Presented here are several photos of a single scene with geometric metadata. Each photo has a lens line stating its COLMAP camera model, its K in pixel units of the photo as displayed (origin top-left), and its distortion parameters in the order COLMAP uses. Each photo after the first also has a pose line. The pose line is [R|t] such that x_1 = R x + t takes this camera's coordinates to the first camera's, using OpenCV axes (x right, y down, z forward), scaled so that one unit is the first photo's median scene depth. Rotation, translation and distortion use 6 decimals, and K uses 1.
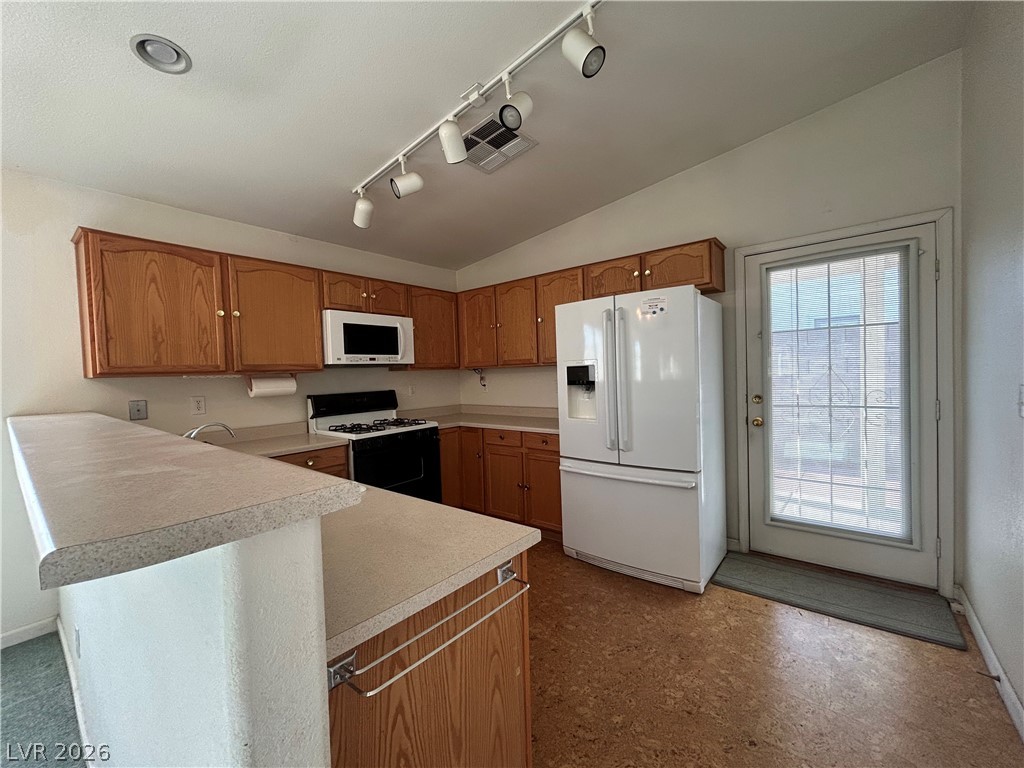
lens RADIAL K [[415.3, 0, 511.9], [0, 415.3, 388.0], [0, 0, 1]] dist [-0.000199, 0.000656]
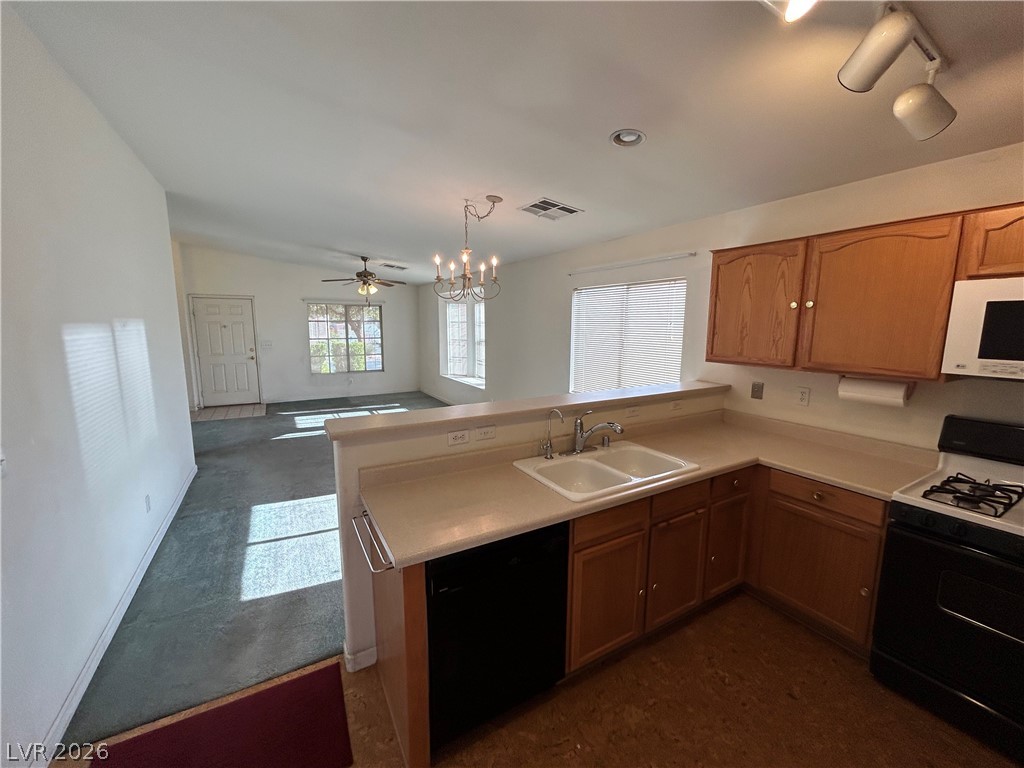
lens RADIAL K [[415.3, 0, 508.5], [0, 415.3, 384.1], [0, 0, 1]] dist [-0.000199, 0.000656]
pose [[-0.372074, 0.169038, -0.912681, 0.346680], [-0.027158, 0.980874, 0.192739, -0.137924], [0.927806, 0.096500, -0.360367, 0.618116]]
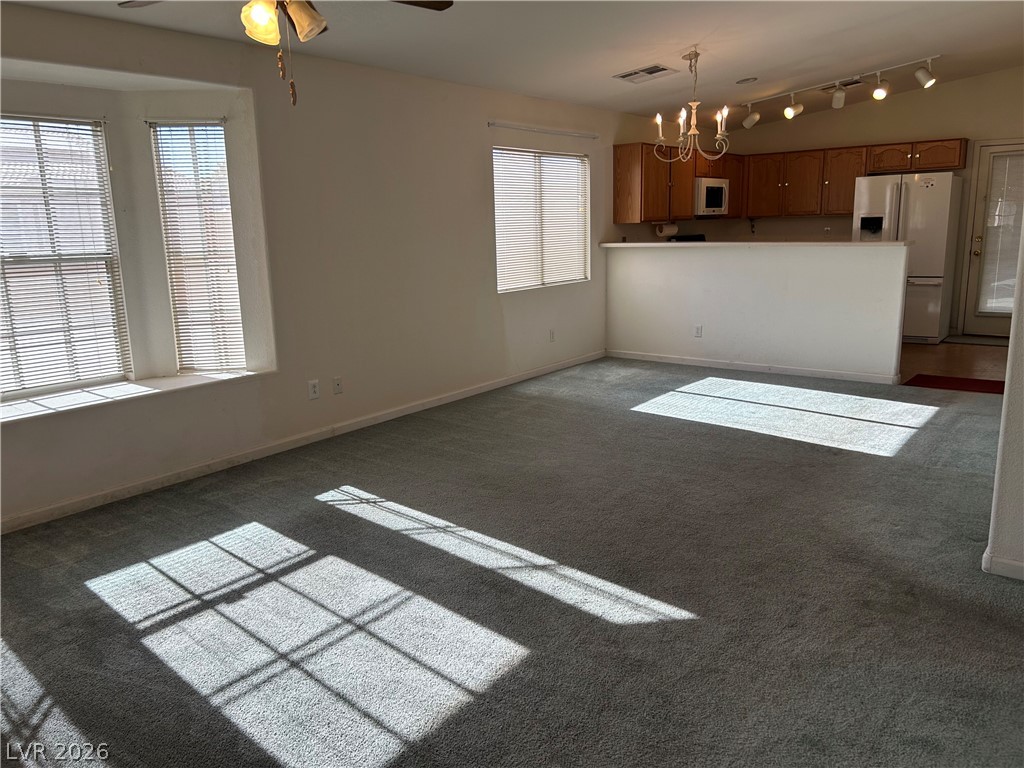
lens RADIAL K [[782.1, 0, 516.1], [0, 782.1, 383.6], [0, 0, 1]] dist [0.056803, -0.041859]
pose [[0.999230, 0.002518, 0.039143, -1.185469], [-0.009103, 0.985579, 0.168969, 0.068013], [-0.038153, -0.169195, 0.984844, -1.849635]]
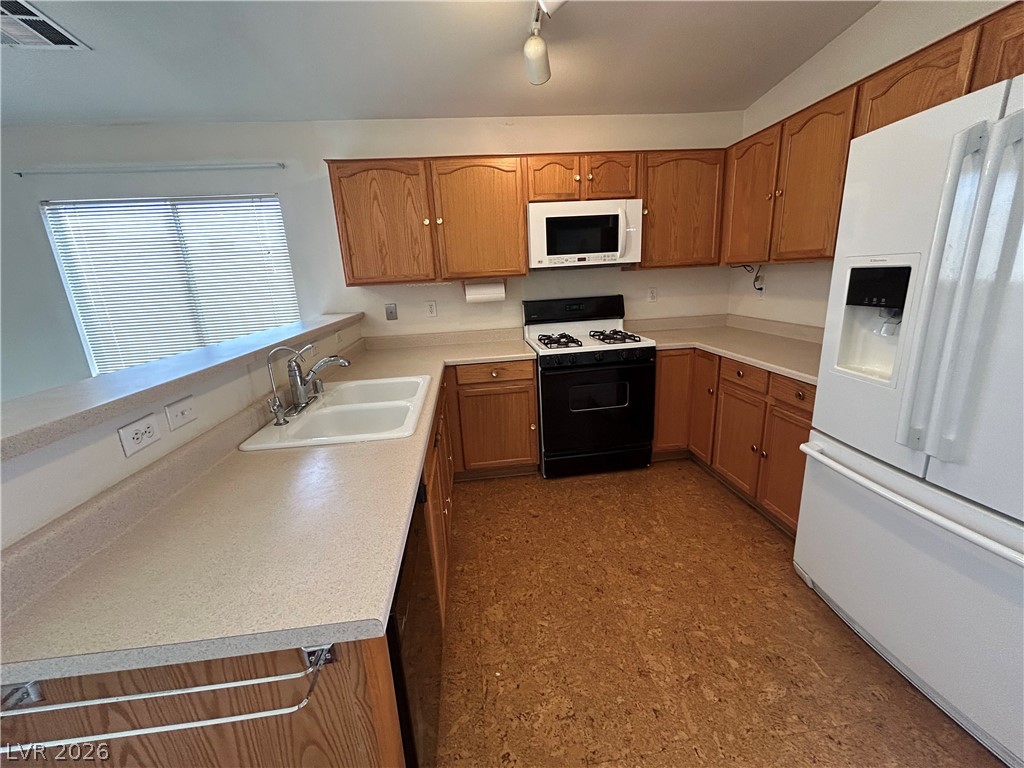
lens RADIAL K [[415.3, 0, 513.6], [0, 415.3, 385.7], [0, 0, 1]] dist [-0.000199, 0.000656]
pose [[0.706869, 0.178130, -0.684547, 0.196869], [0.002938, 0.967024, 0.254670, -0.038892], [0.707338, -0.182030, 0.683036, 0.299416]]
